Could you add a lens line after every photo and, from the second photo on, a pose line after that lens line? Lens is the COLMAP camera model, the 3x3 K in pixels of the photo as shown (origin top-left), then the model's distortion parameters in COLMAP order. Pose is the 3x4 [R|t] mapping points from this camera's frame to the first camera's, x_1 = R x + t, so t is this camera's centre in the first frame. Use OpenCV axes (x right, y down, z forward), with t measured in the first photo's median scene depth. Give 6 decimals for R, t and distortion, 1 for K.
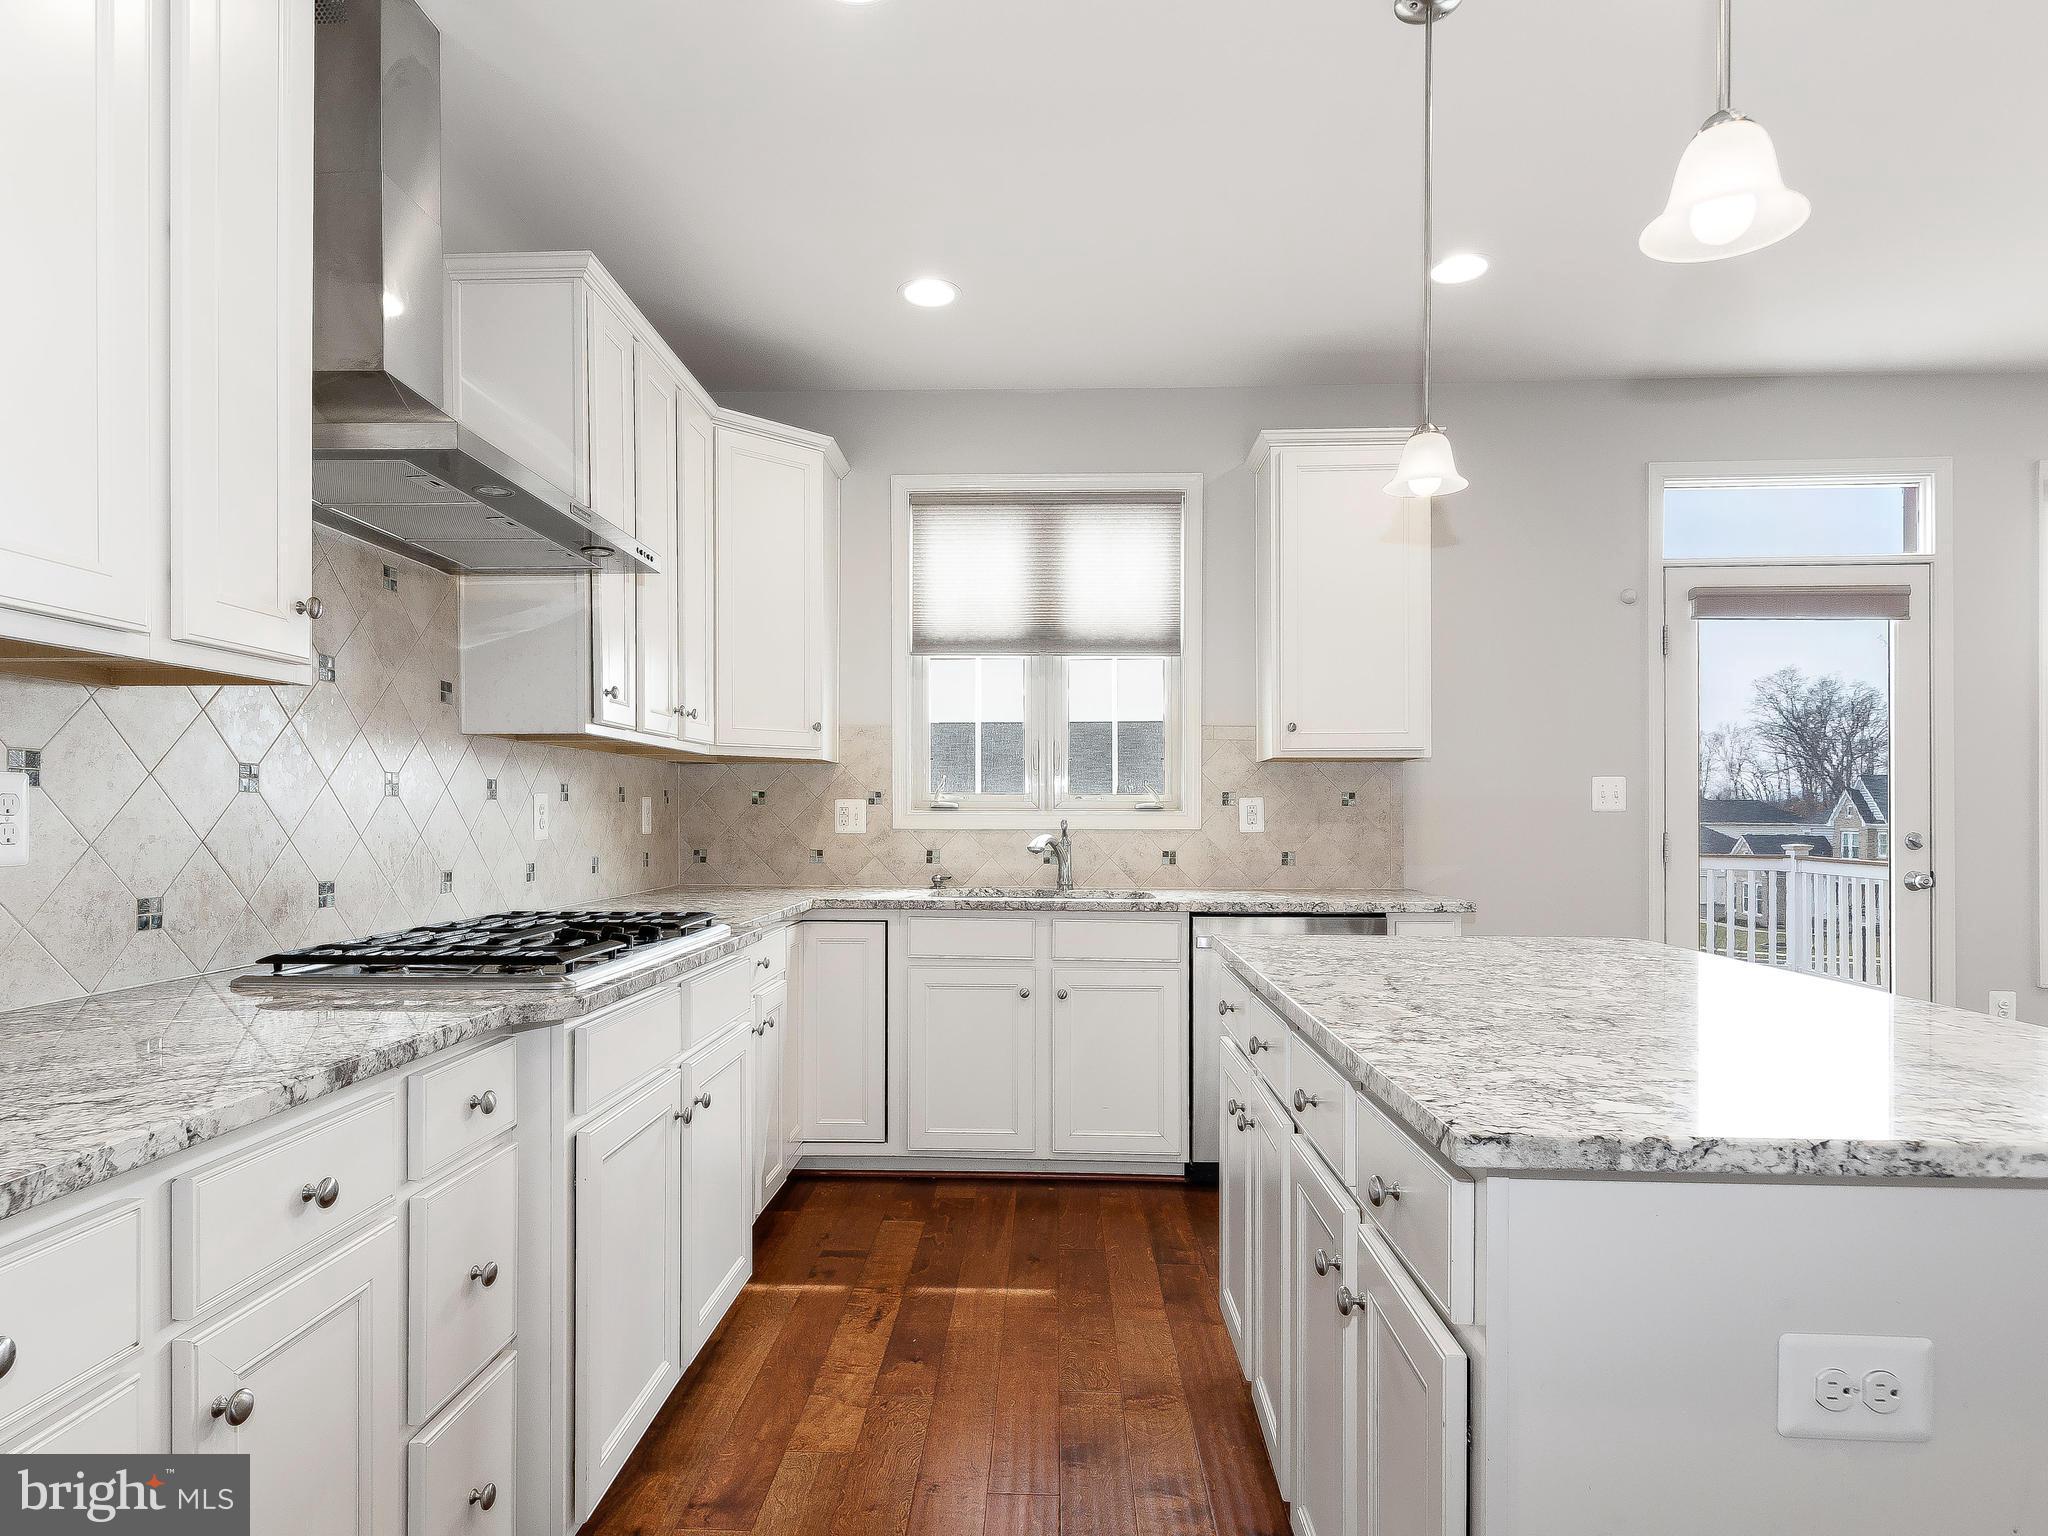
lens RADIAL K [[1186.1, 0, 998.3], [0, 1186.1, 815.1], [0, 0, 1]] dist [-0.000160, -0.001482]
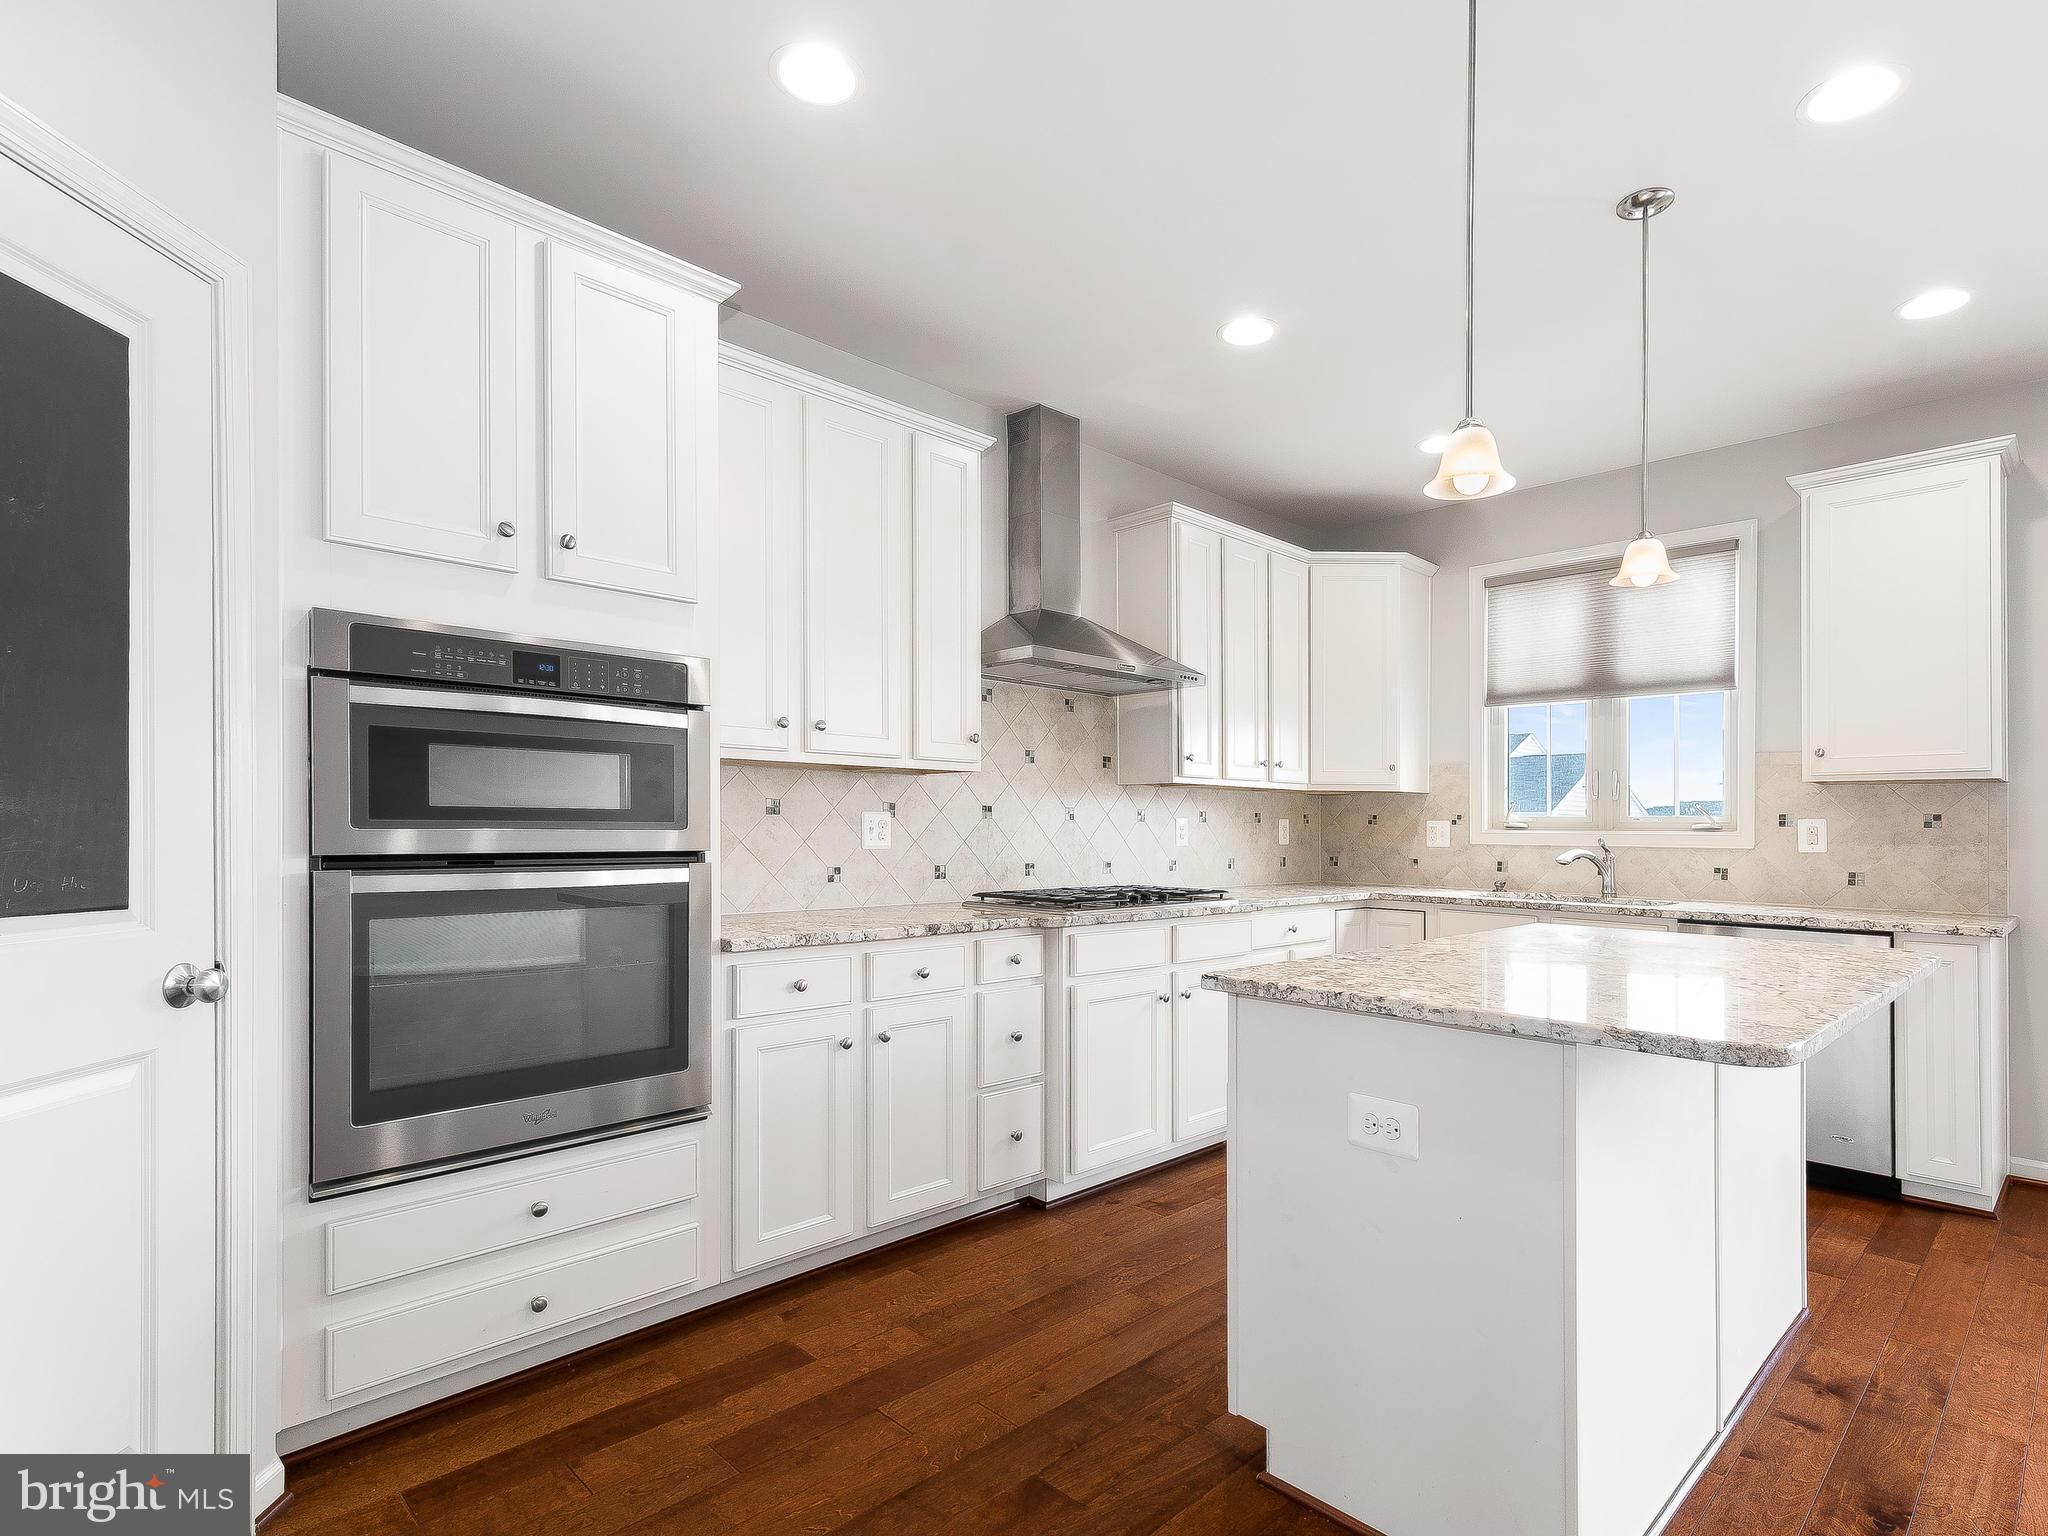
lens RADIAL K [[1037.4, 0, 1016.1], [0, 1037.4, 832.3], [0, 0, 1]] dist [0.023244, -0.000701]
pose [[0.724609, 0.007898, -0.689115, 0.363284], [-0.007912, 0.999964, 0.003142, -0.000637], [0.689115, 0.003175, 0.724645, -0.165475]]
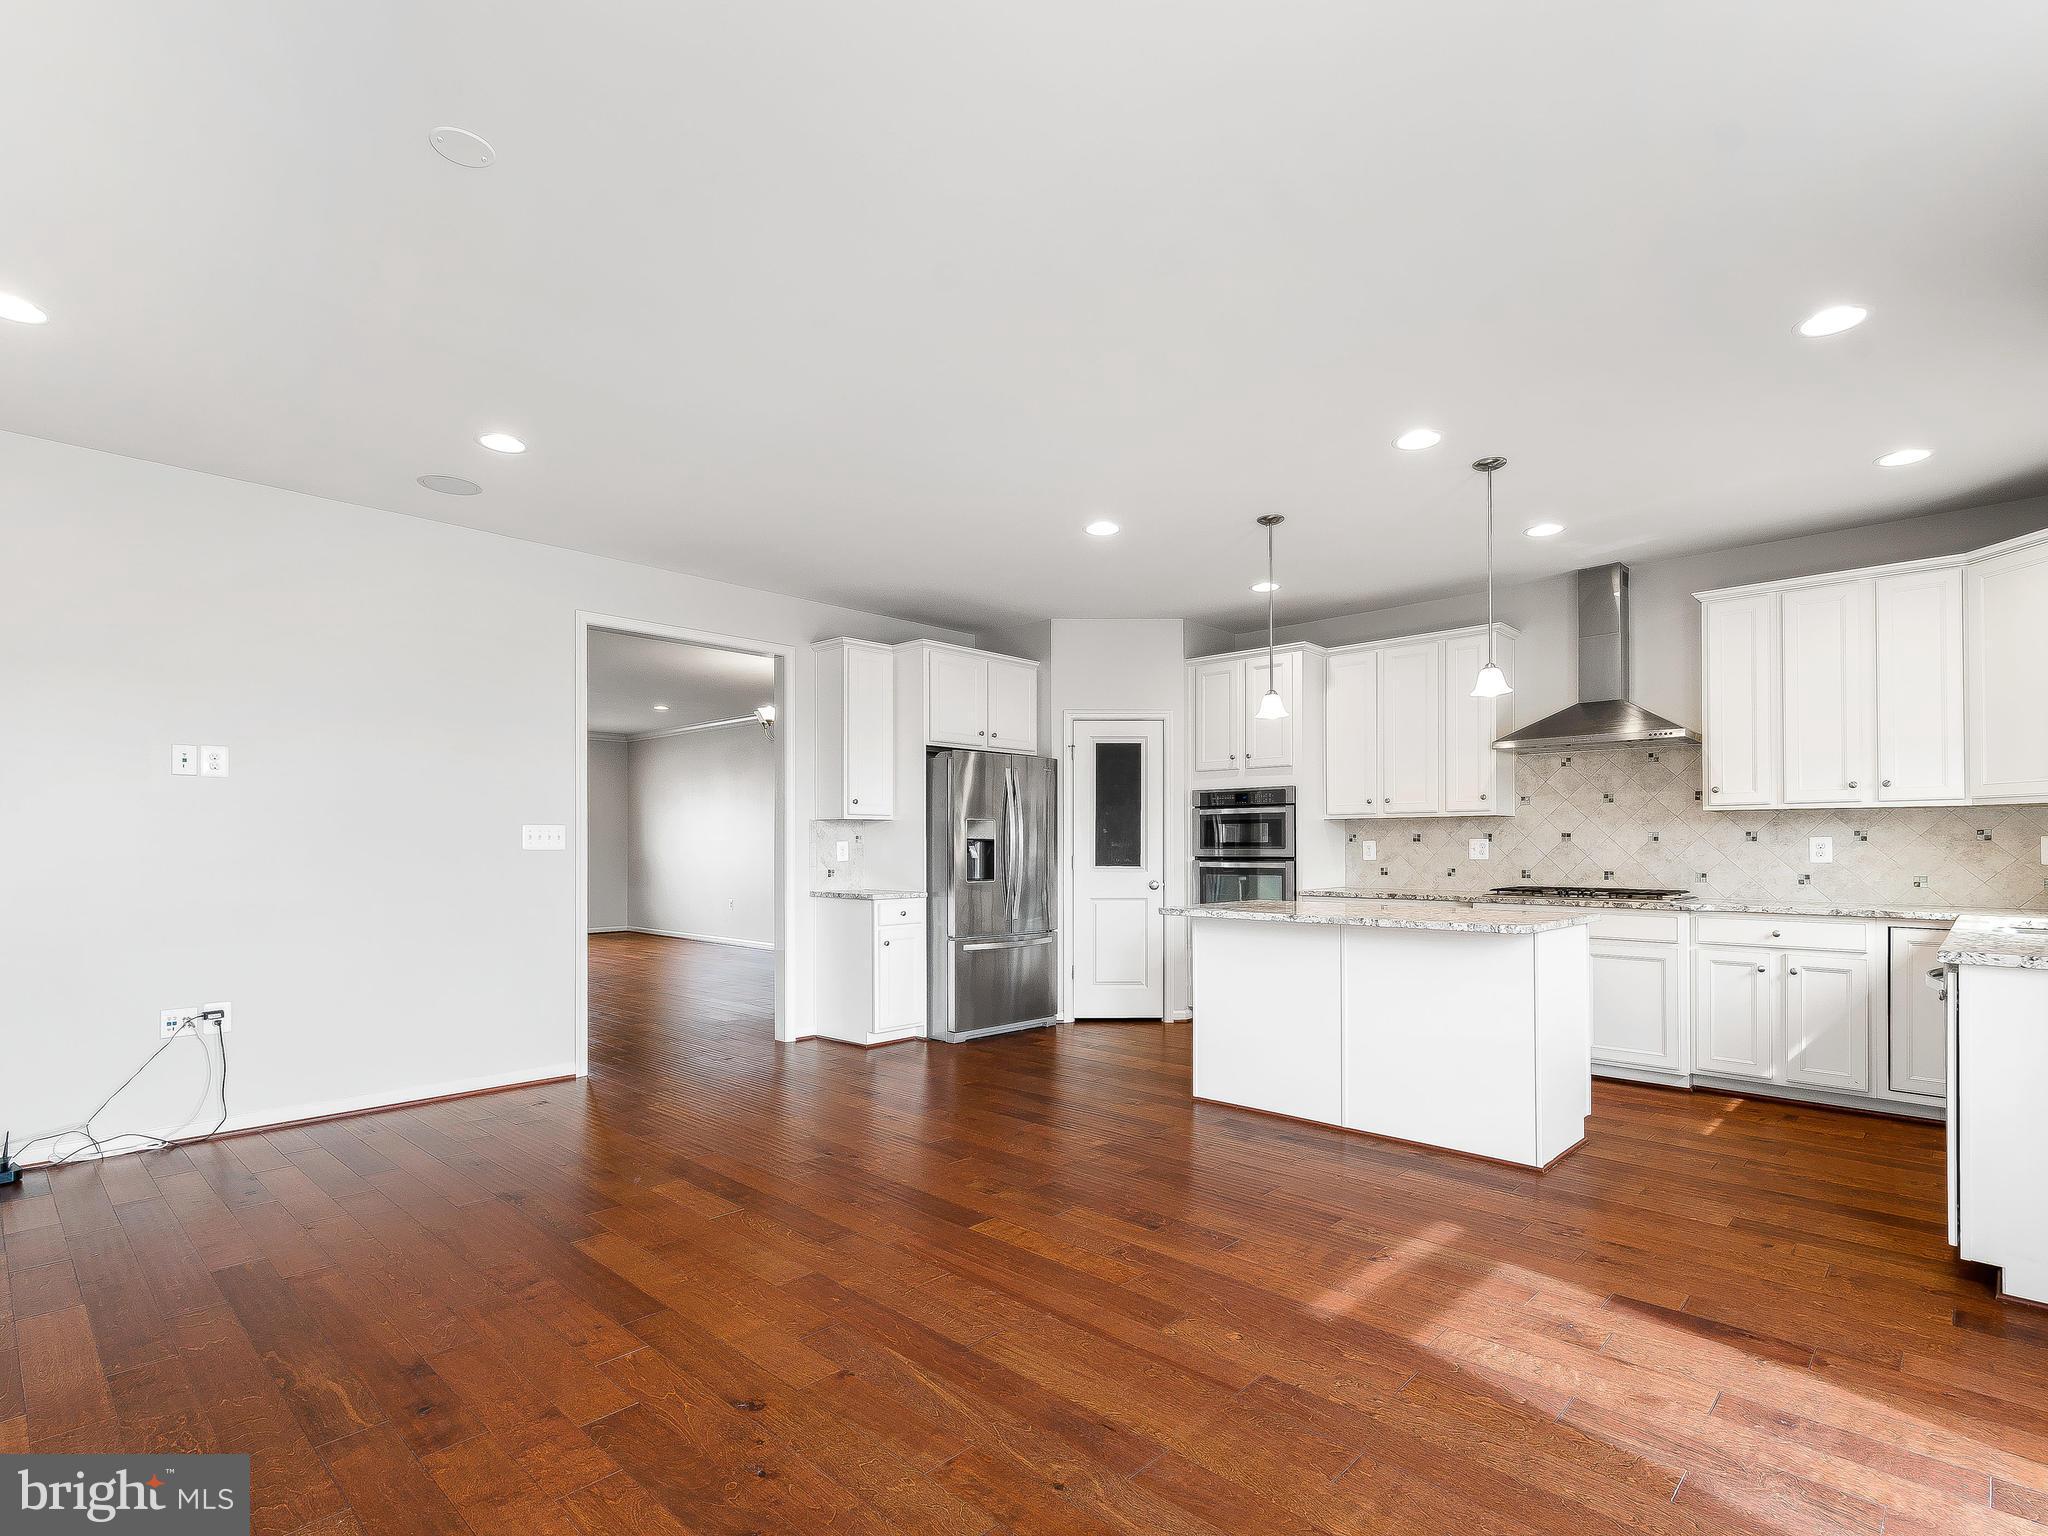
lens RADIAL K [[1022.1, 0, 1020.3], [0, 1022.1, 850.2], [0, 0, 1]] dist [0.042859, -0.000026]
pose [[-0.674020, 0.001906, -0.738710, 1.330975], [-0.000922, 0.999994, 0.003422, -0.001926], [0.738712, 0.002987, -0.674014, 0.959591]]
